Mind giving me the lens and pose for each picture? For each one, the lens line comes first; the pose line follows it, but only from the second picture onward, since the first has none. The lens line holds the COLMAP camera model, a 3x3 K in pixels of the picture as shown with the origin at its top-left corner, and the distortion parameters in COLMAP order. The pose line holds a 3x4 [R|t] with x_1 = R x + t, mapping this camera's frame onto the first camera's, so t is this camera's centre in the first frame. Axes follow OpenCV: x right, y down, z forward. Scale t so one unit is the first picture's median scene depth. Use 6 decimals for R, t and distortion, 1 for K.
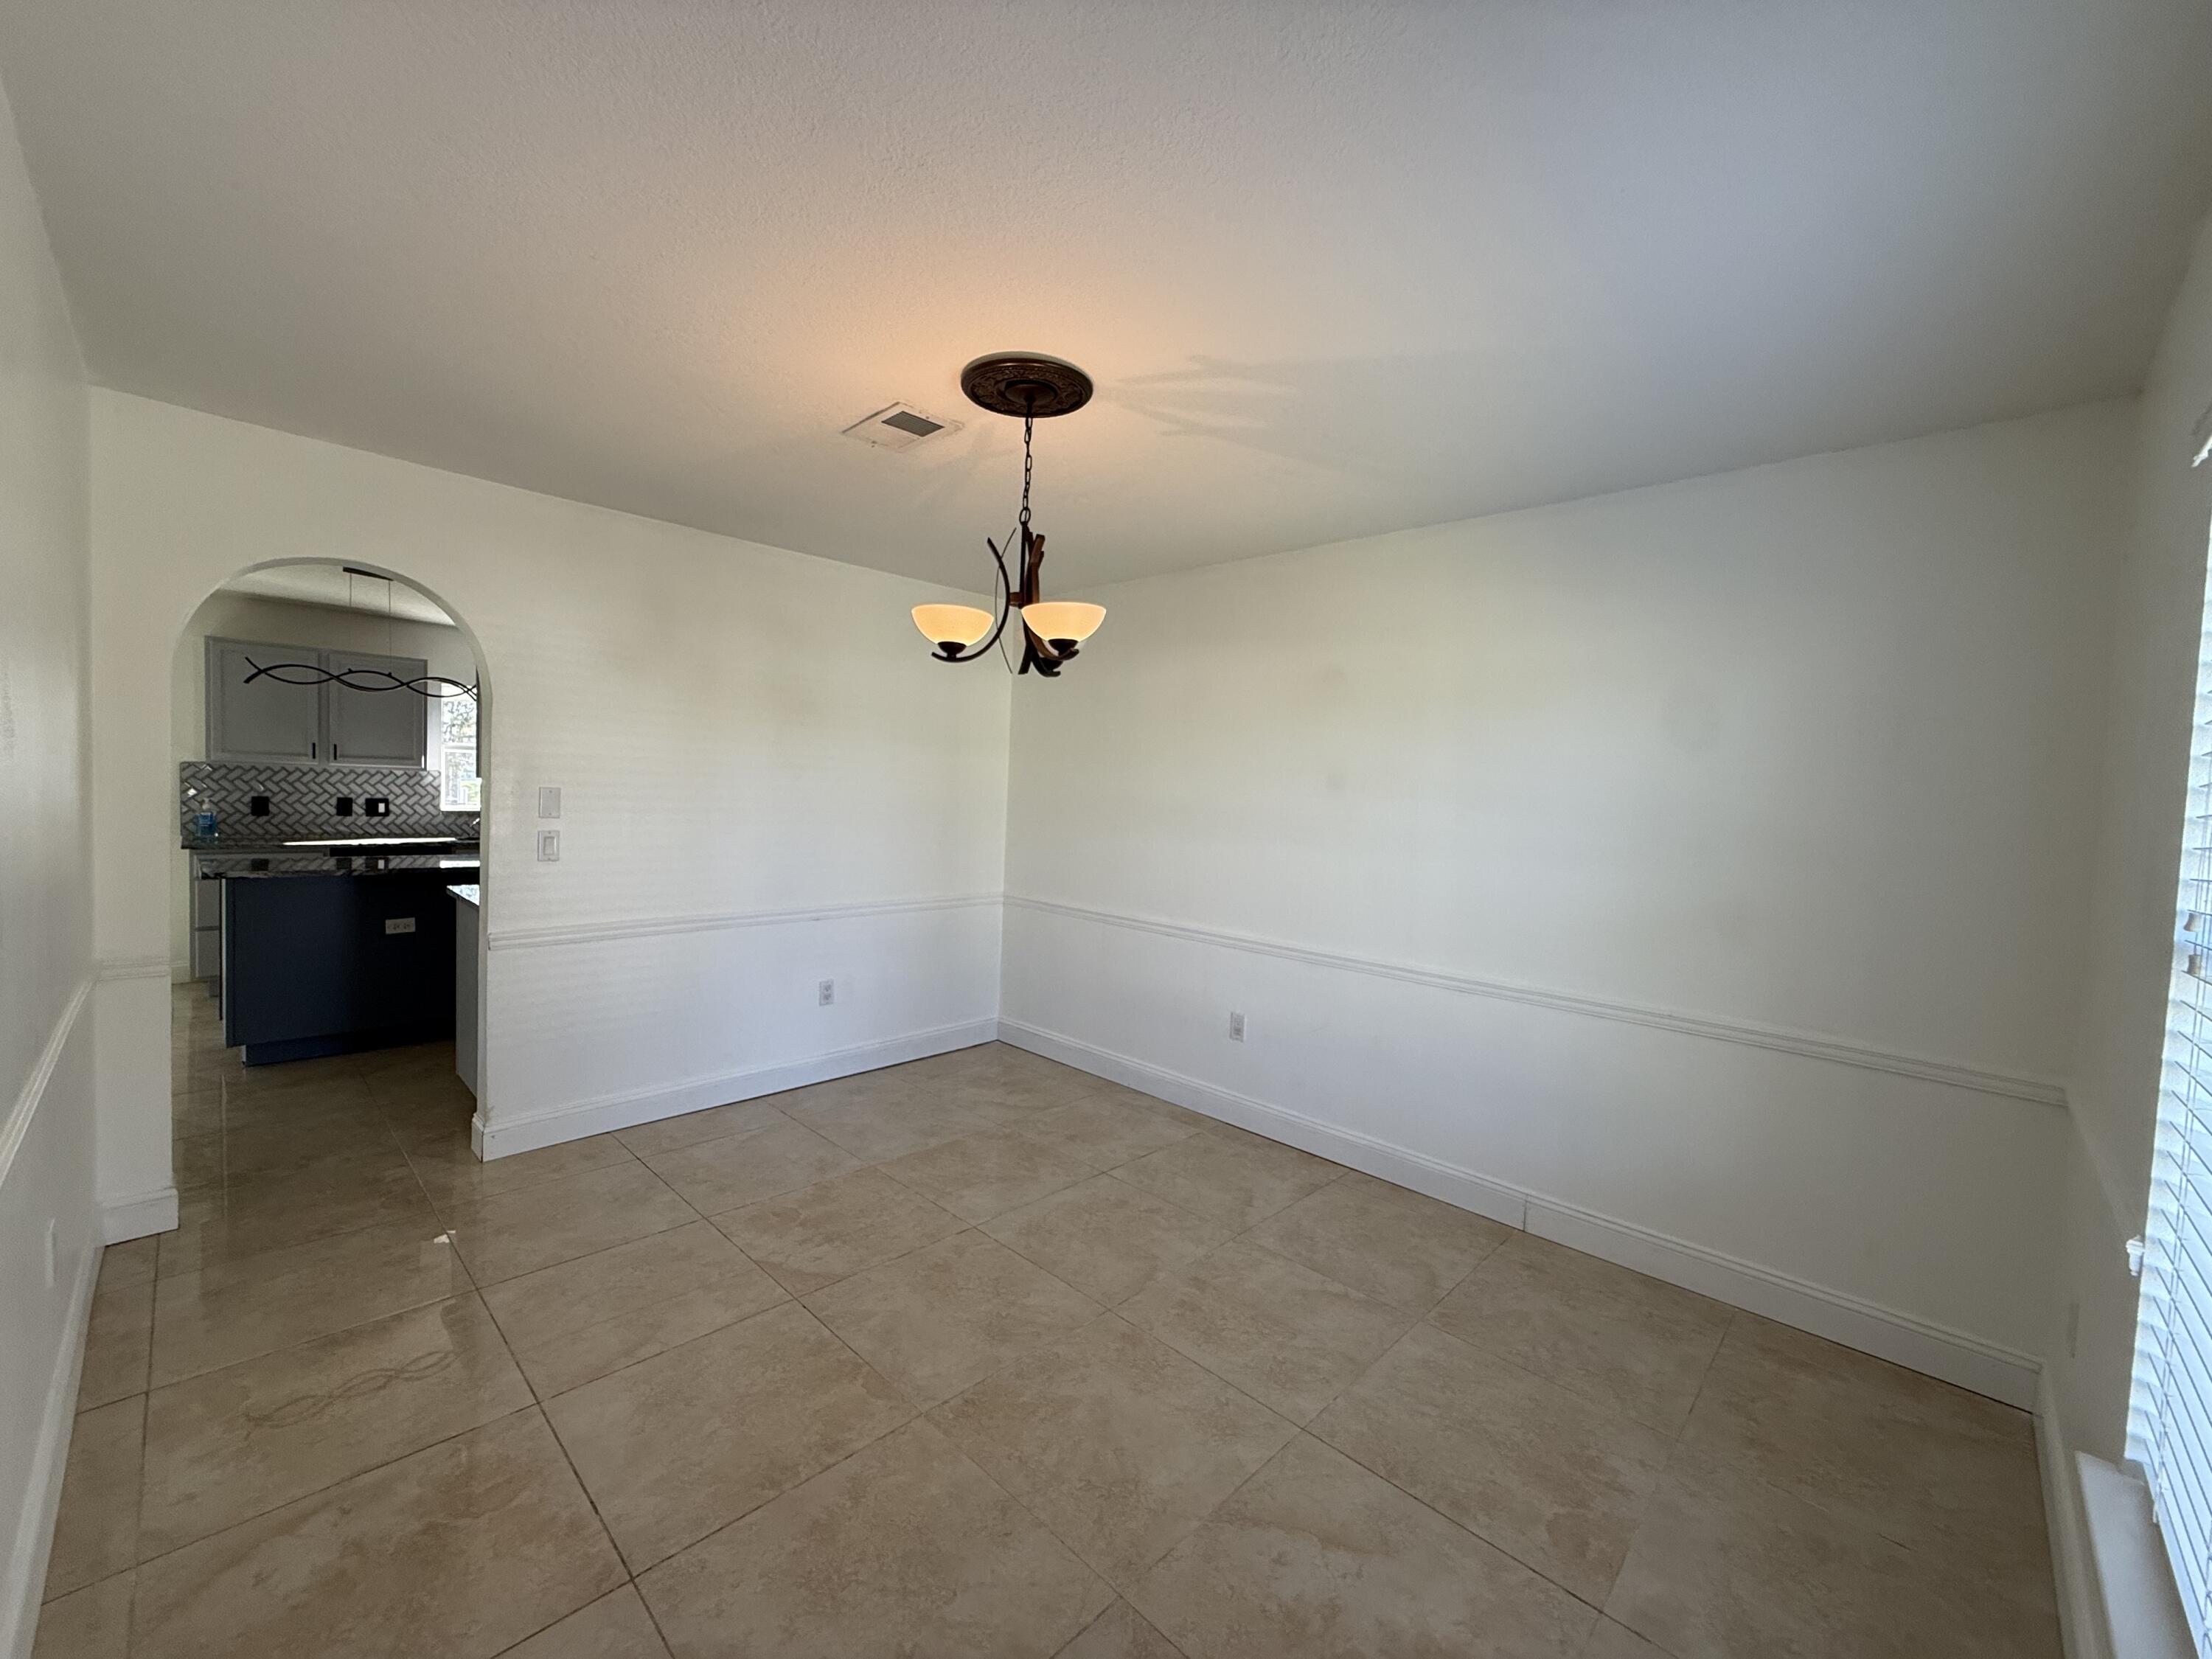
lens RADIAL K [[883.9, 0, 1094.3], [0, 883.9, 830.7], [0, 0, 1]] dist [0.001358, 0.000096]
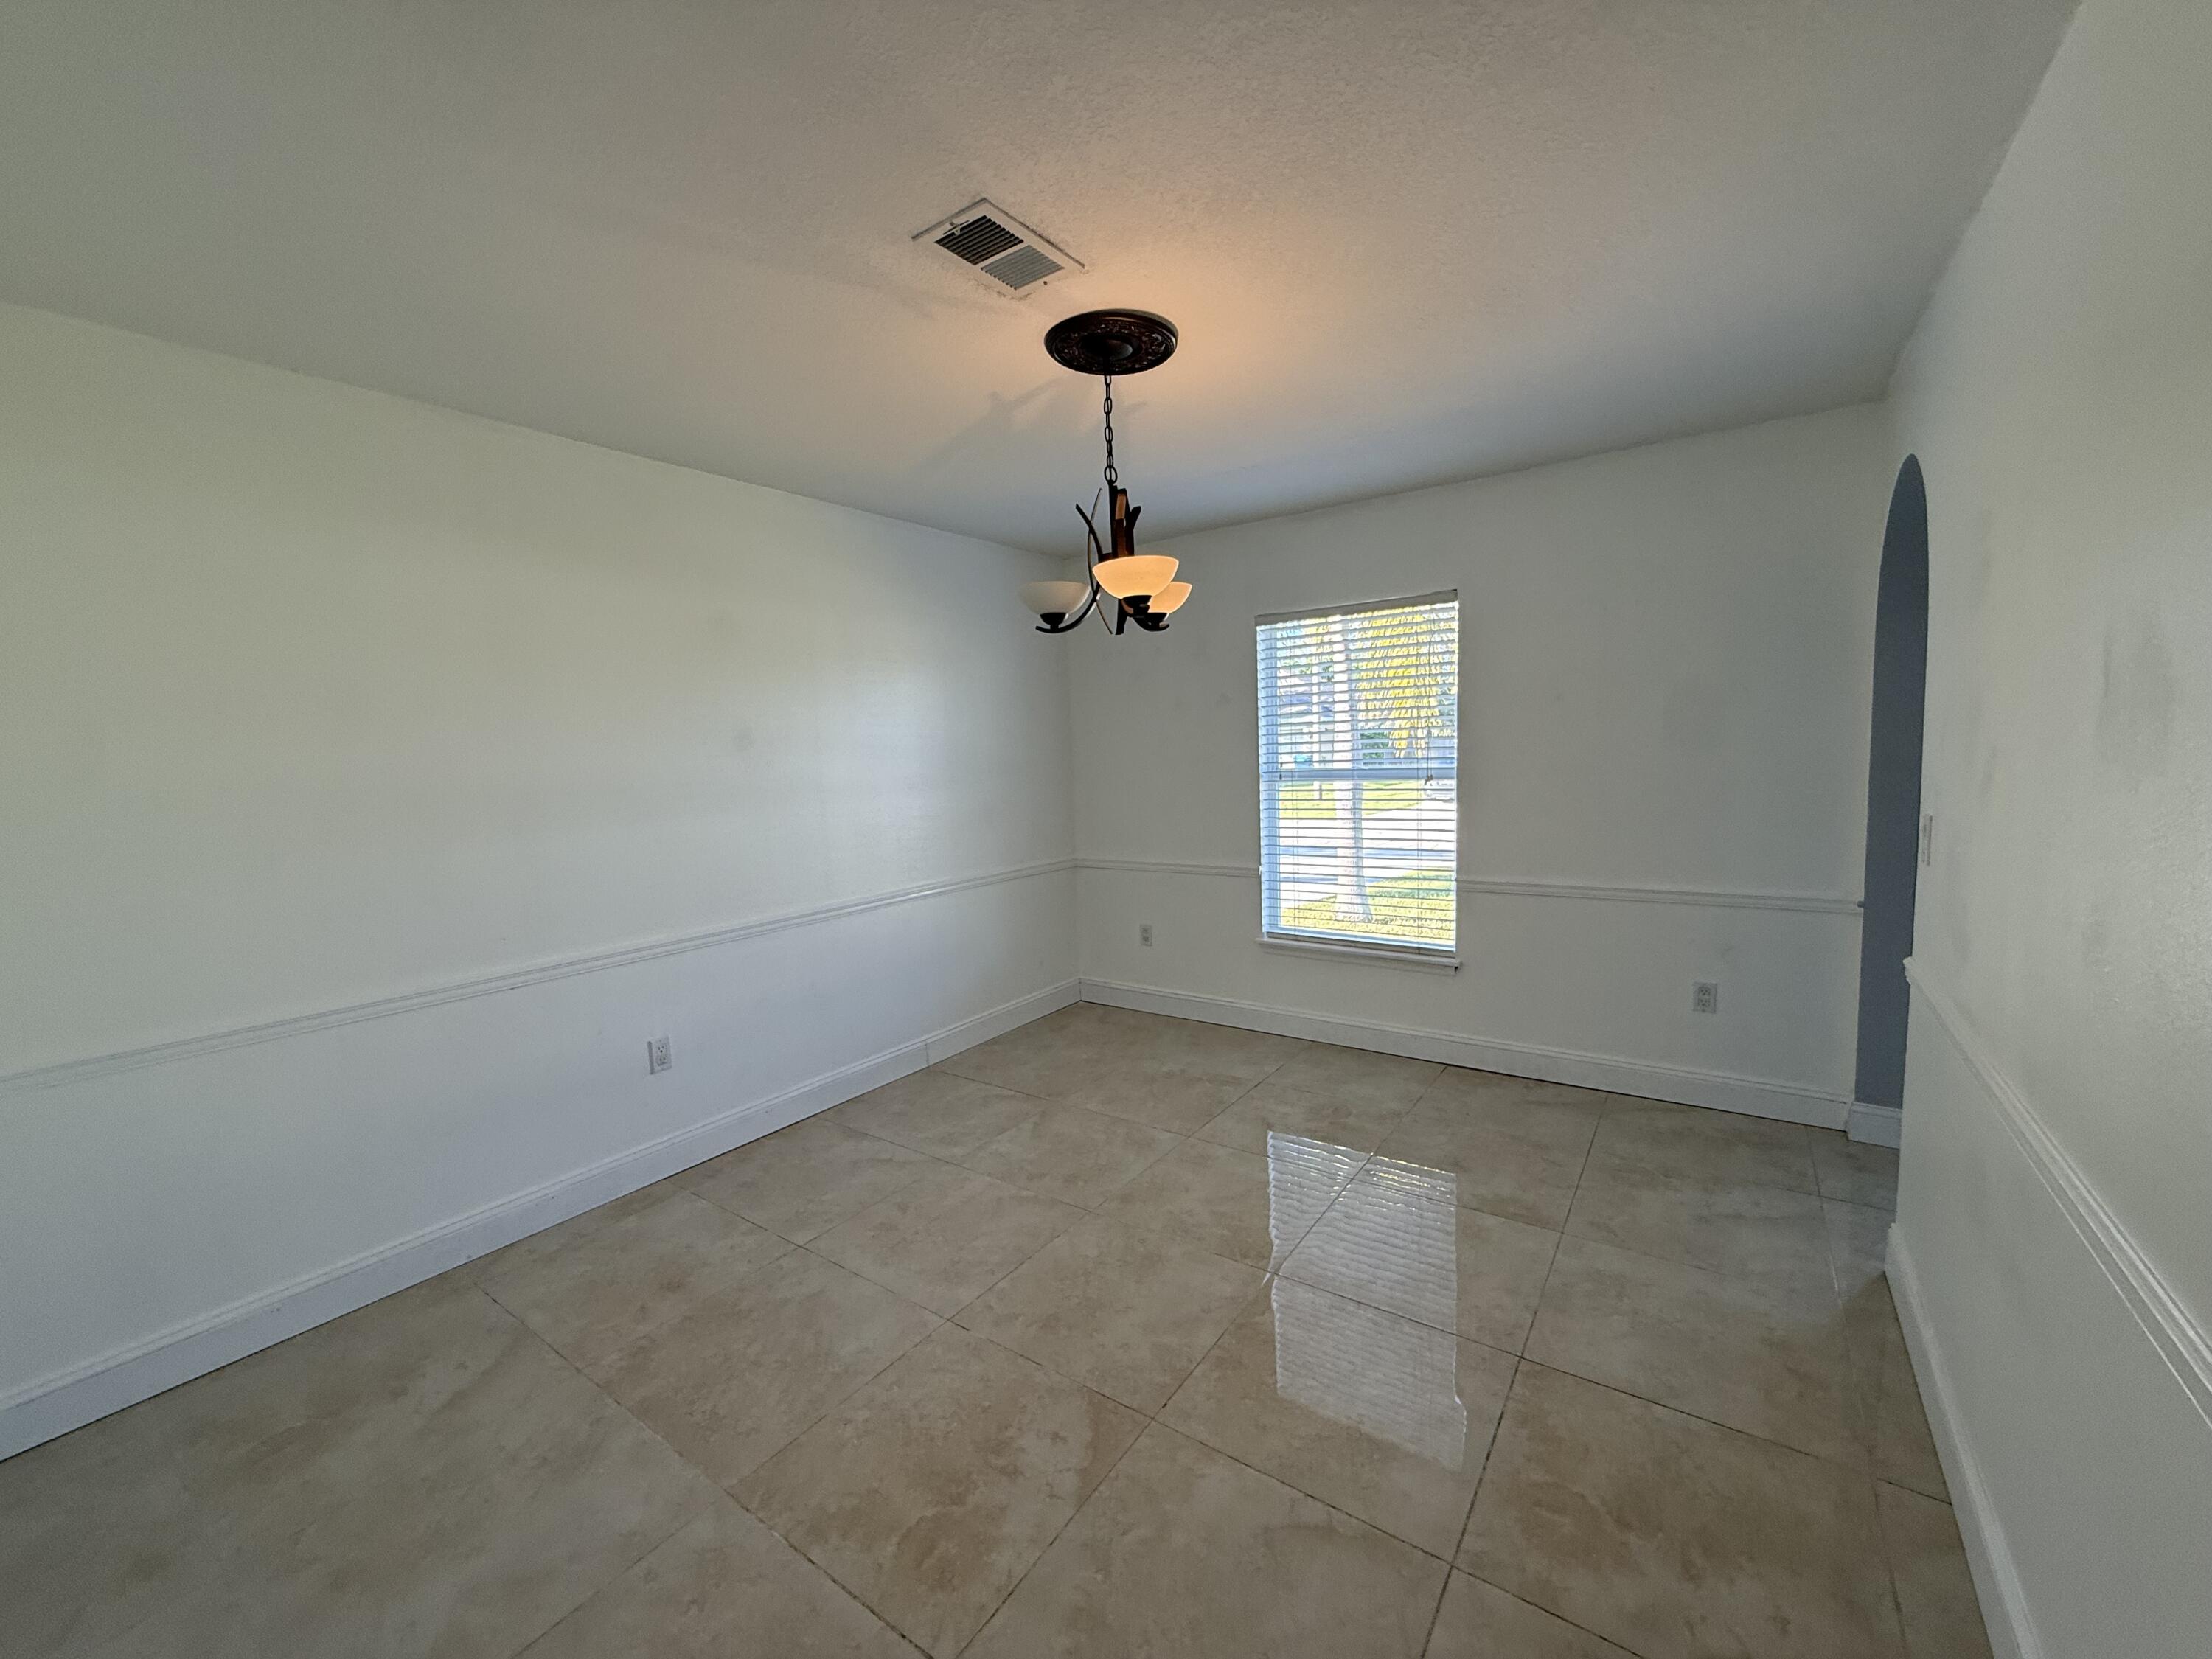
lens RADIAL K [[883.9, 0, 1104.4], [0, 883.9, 829.5], [0, 0, 1]] dist [0.001358, 0.000096]
pose [[-0.166272, -0.129754, 0.977506, -0.912334], [0.074160, 0.986852, 0.143610, -0.087414], [-0.983287, 0.096370, -0.154464, 0.990787]]
